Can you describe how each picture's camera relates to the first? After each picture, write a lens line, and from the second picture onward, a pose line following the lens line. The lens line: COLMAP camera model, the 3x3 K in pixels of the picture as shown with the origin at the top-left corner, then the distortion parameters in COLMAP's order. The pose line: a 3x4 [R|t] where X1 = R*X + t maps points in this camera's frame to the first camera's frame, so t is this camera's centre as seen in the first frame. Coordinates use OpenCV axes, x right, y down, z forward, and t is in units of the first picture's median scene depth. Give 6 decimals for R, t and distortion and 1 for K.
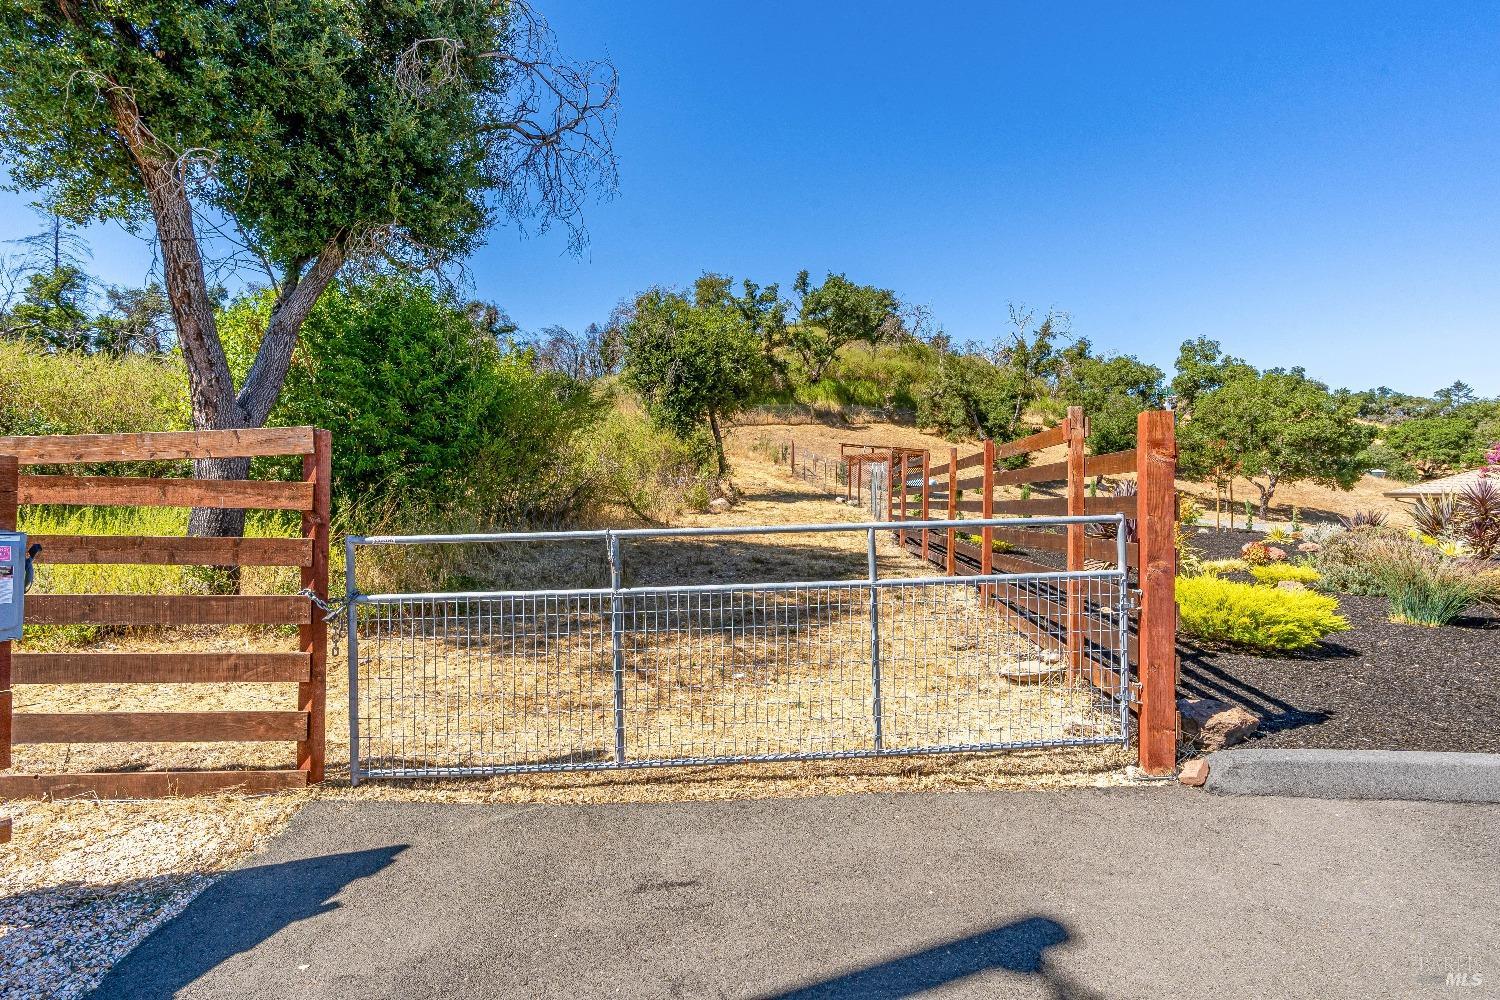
lens RADIAL K [[683.7, 0, 743.1], [0, 683.7, 495.5], [0, 0, 1]] dist [-0.004048, 0.000109]
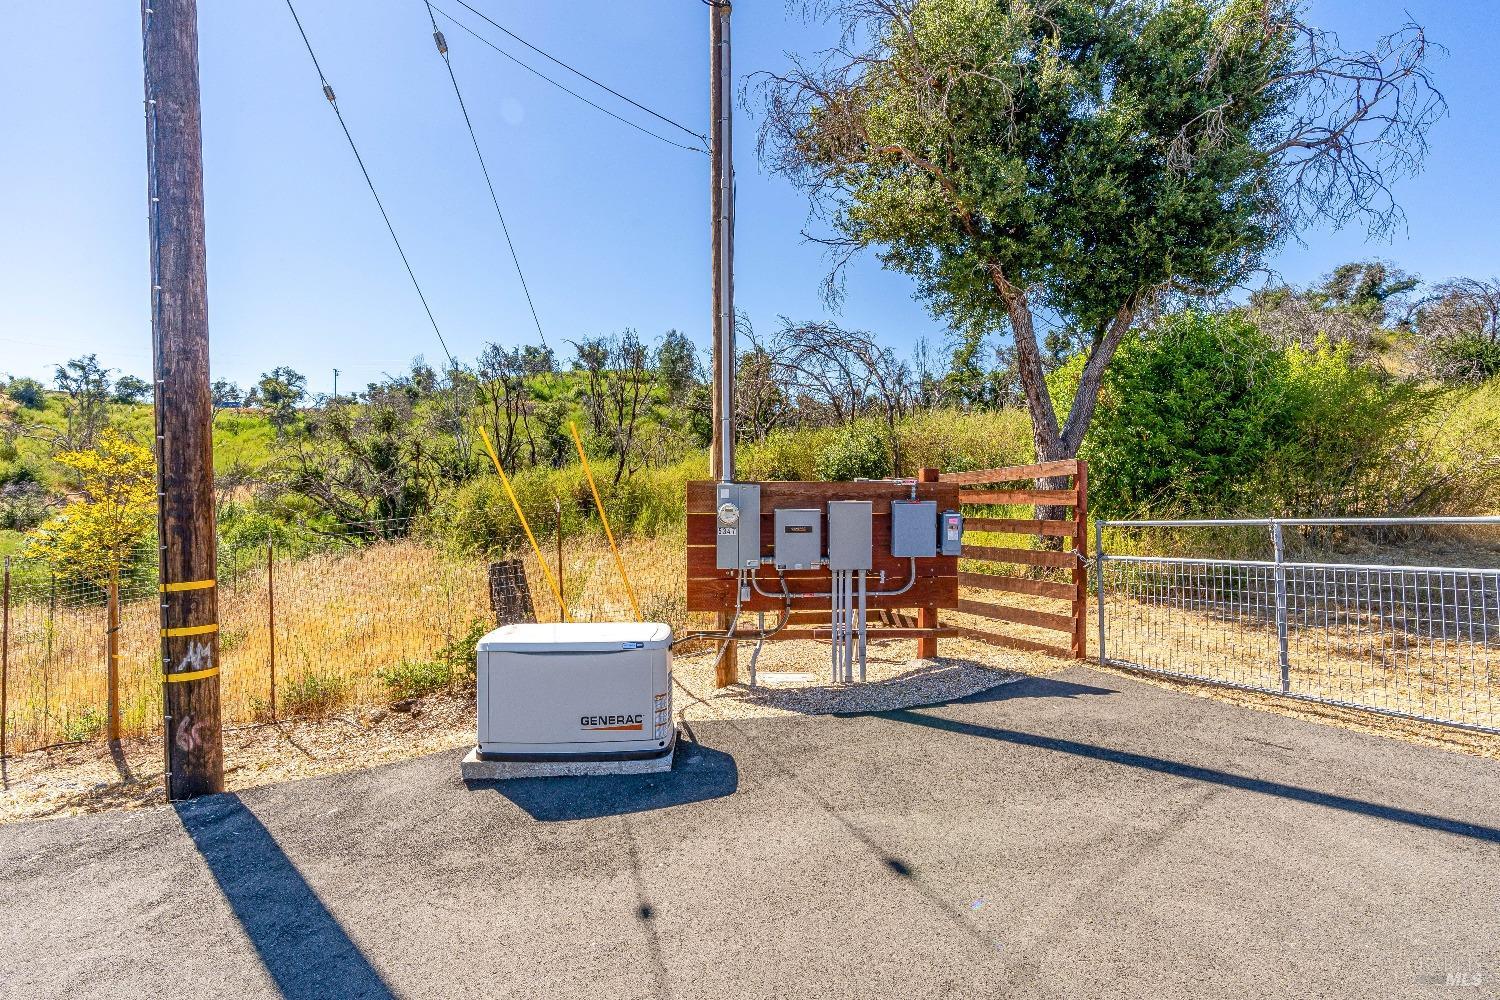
lens RADIAL K [[683.7, 0, 743.1], [0, 683.7, 495.5], [0, 0, 1]] dist [-0.004048, 0.000109]
pose [[0.445764, -0.019821, -0.894931, 0.241739], [0.007634, 0.999803, -0.018342, 0.008733], [0.895118, 0.001345, 0.445827, -0.241771]]
